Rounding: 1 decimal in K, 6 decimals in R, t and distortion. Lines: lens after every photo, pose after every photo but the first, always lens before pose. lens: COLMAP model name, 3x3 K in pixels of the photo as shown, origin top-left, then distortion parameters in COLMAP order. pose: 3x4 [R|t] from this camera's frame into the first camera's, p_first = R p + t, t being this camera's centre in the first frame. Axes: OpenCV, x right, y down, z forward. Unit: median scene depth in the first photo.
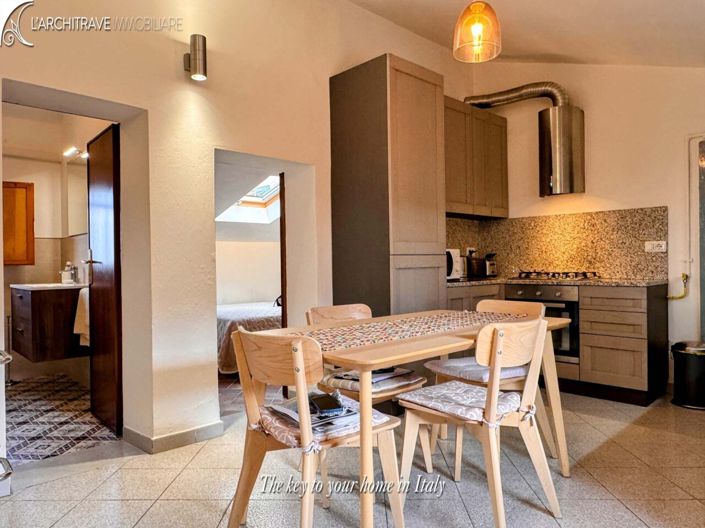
lens RADIAL K [[491.5, 0, 353.0], [0, 491.5, 265.1], [0, 0, 1]] dist [-0.001602, -0.003210]
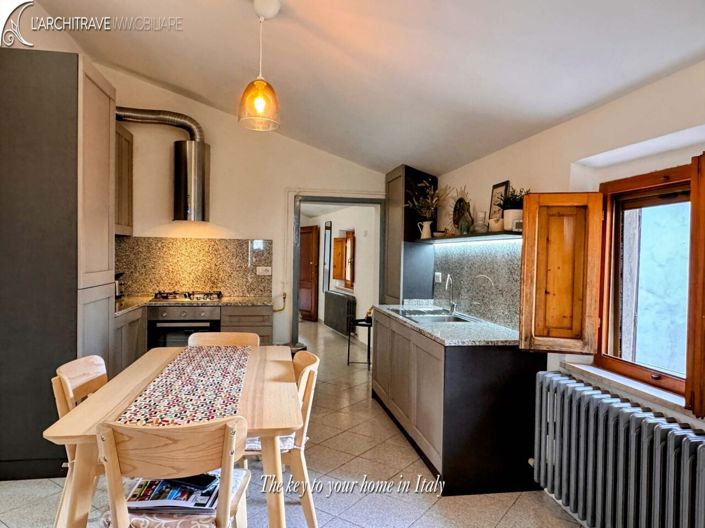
lens RADIAL K [[491.5, 0, 352.6], [0, 491.5, 265.1], [0, 0, 1]] dist [-0.001602, -0.003210]
pose [[0.562216, 0.006307, 0.826966, -0.285818], [-0.024956, 0.999645, 0.009343, -0.065121], [-0.826614, -0.025891, 0.562174, 0.085609]]
